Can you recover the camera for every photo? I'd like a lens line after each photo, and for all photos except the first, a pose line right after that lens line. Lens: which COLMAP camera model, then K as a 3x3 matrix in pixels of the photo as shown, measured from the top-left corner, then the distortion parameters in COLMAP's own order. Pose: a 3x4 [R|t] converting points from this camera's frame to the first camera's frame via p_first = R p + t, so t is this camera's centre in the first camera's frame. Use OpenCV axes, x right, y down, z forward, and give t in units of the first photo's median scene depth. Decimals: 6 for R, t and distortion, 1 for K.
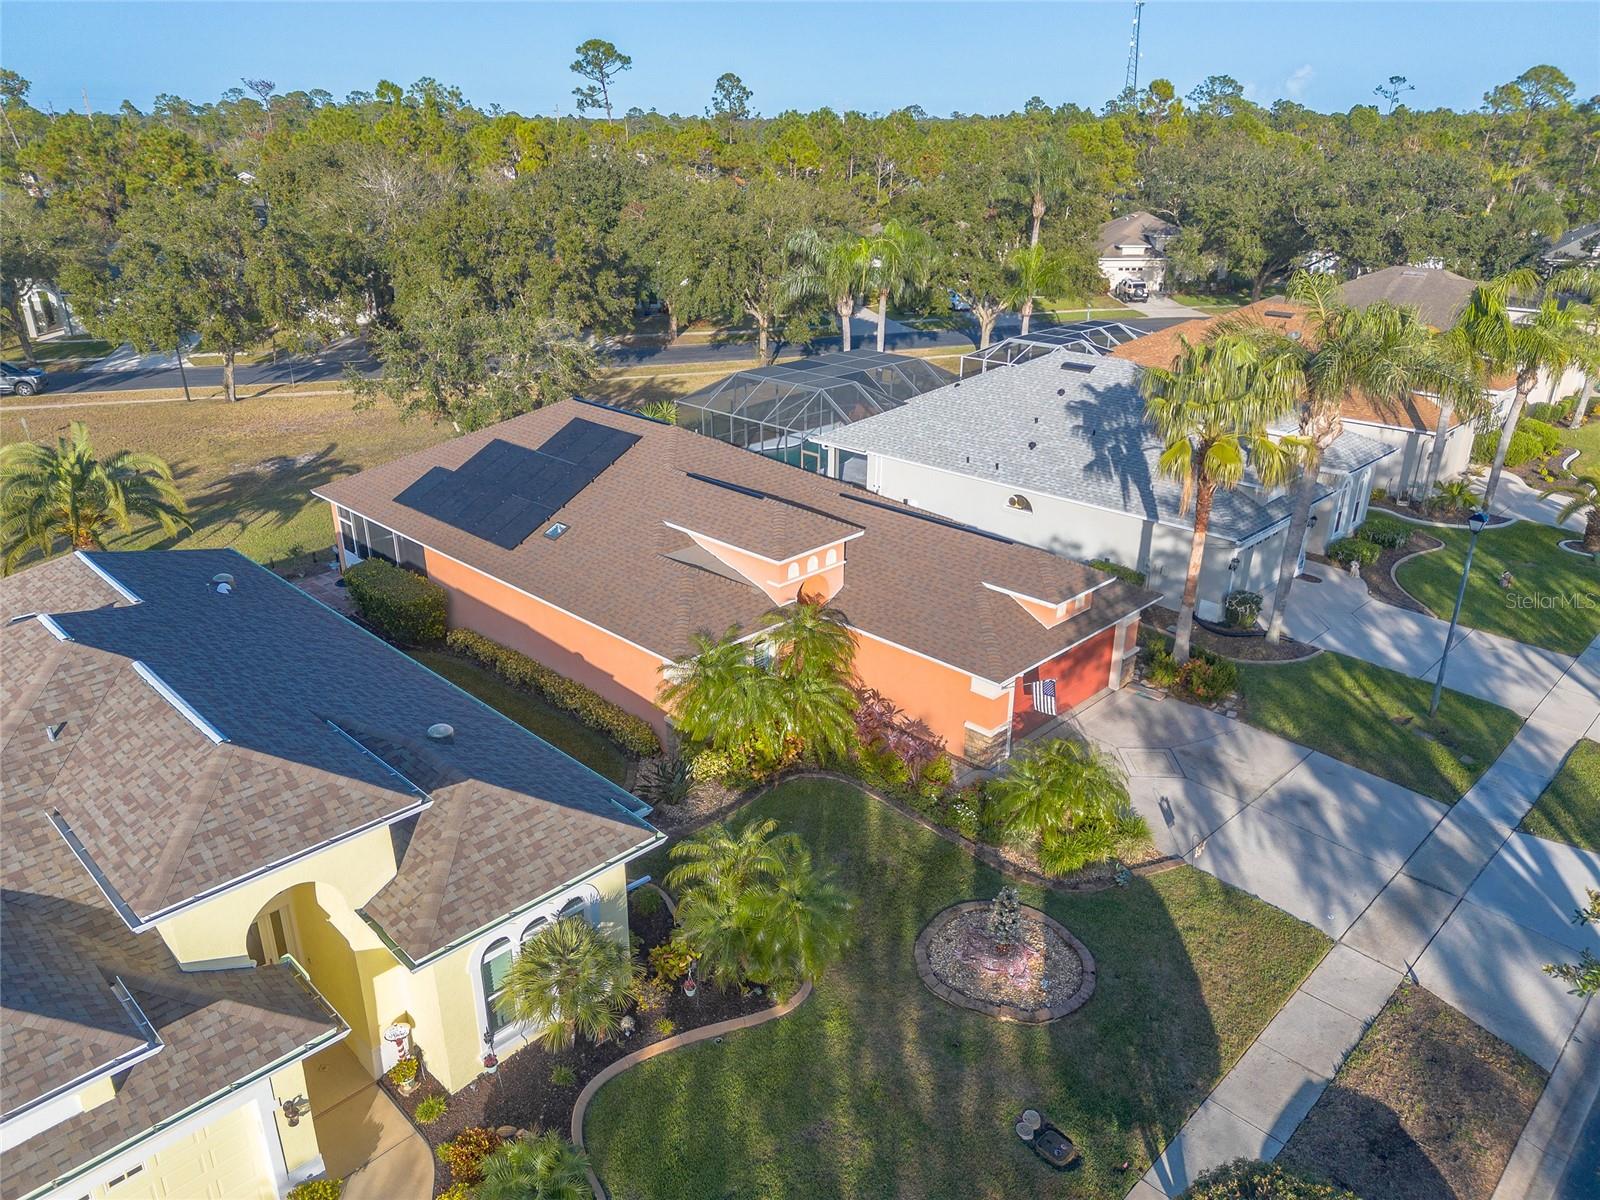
lens RADIAL K [[1131.3, 0, 800.0], [0, 1131.3, 600.0], [0, 0, 1]] dist [0.074880, -0.070907]
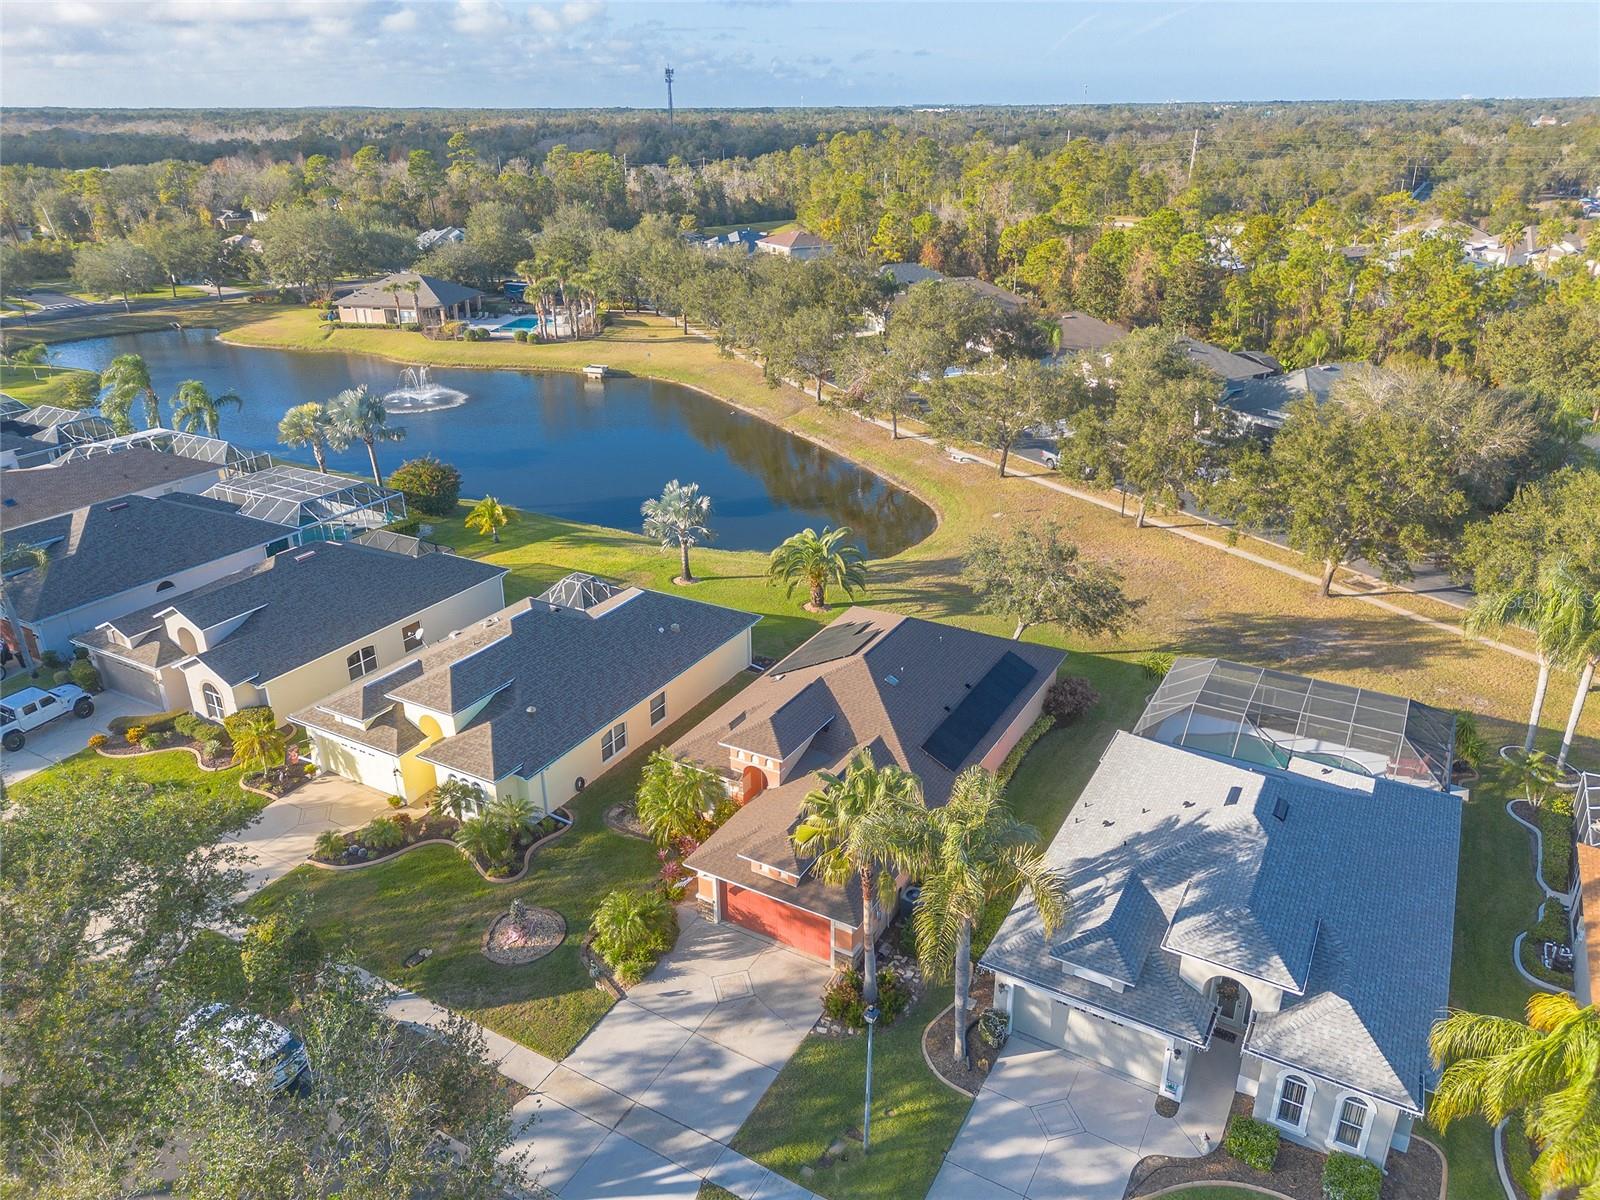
lens RADIAL K [[1128.3, 0, 794.2], [0, 1128.3, 623.3], [0, 0, 1]] dist [0.069022, -0.066735]
pose [[0.254025, 0.397296, -0.881832, 1.487741], [-0.364998, 0.883703, 0.292996, -0.757832], [0.895683, 0.247438, 0.369495, 0.422468]]
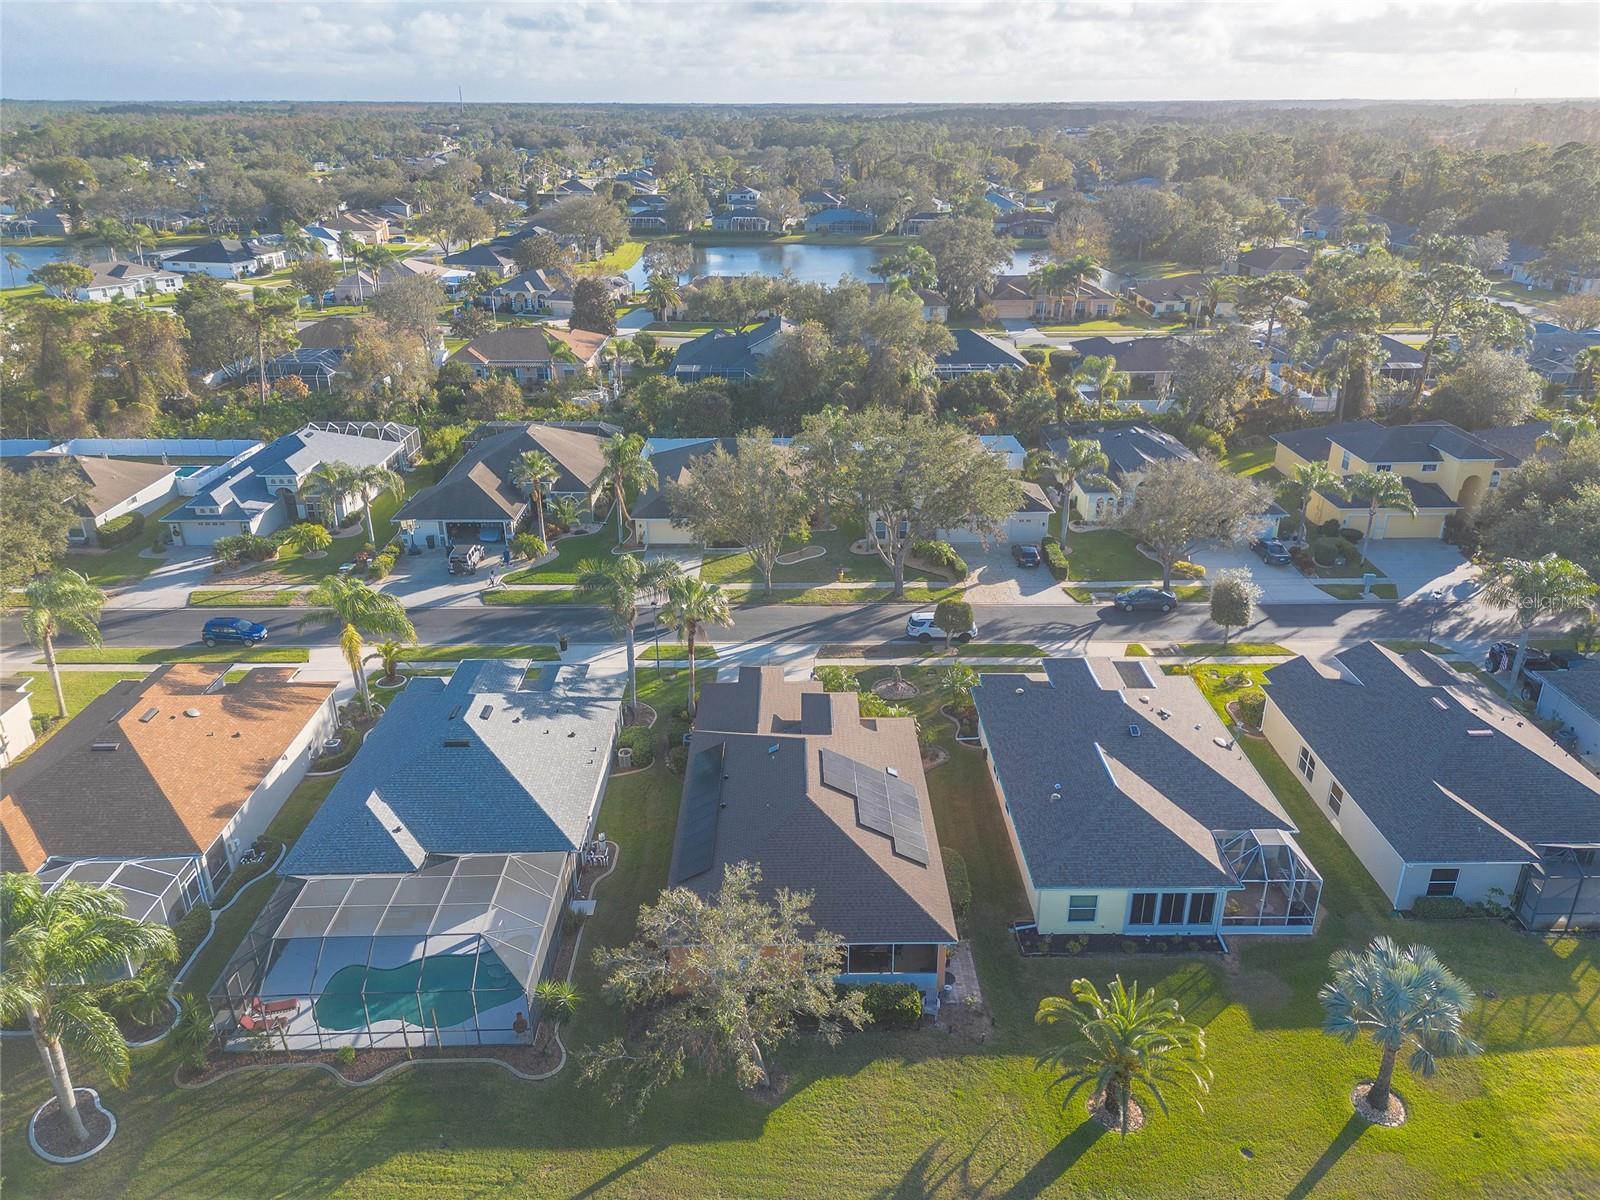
lens RADIAL K [[1127.5, 0, 825.0], [0, 1127.5, 596.6], [0, 0, 1]] dist [0.075391, -0.079802]
pose [[-0.720316, -0.278913, 0.635101, -1.422080], [0.262743, 0.737661, 0.621950, -1.679405], [-0.641959, 0.614869, -0.458066, 2.019348]]
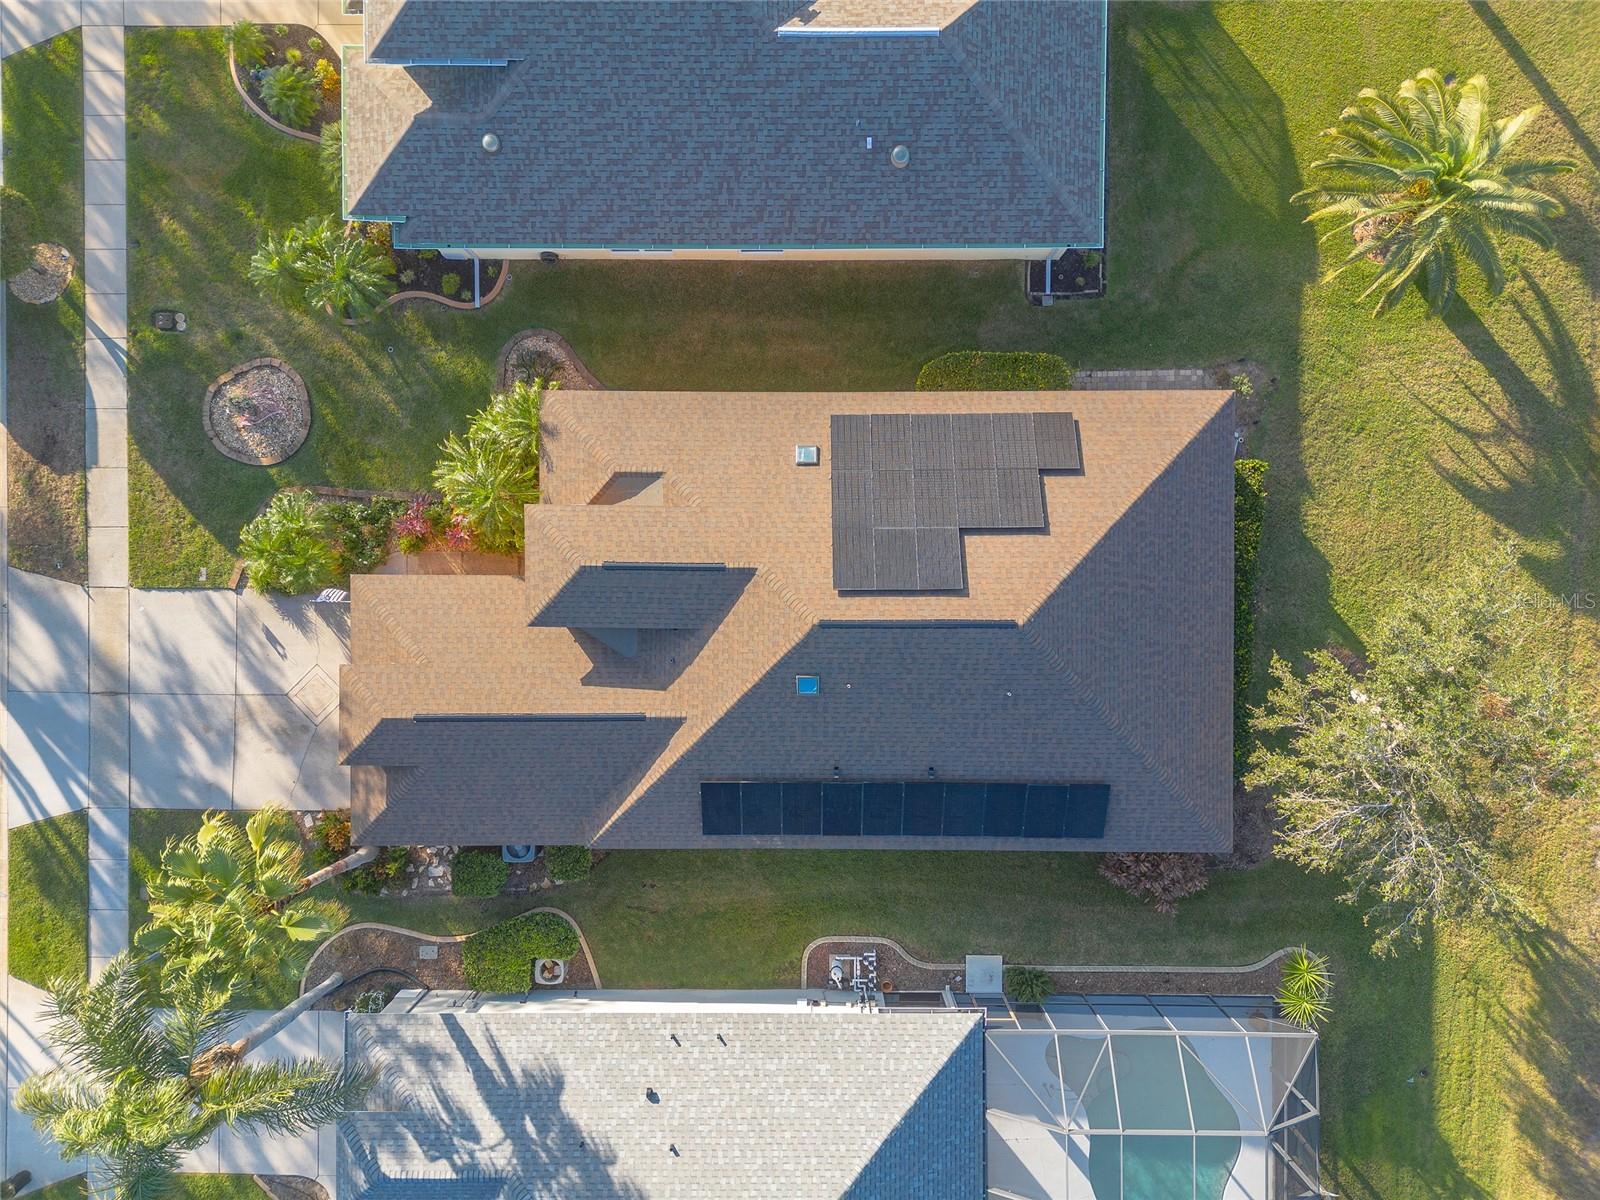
lens RADIAL K [[1131.3, 0, 800.0], [0, 1131.3, 600.0], [0, 0, 1]] dist [0.074880, -0.070907]
pose [[-0.713367, 0.700701, 0.011169, -0.156167], [-0.261266, -0.280710, 0.923549, -1.139105], [0.650267, 0.655911, 0.383319, 0.823583]]
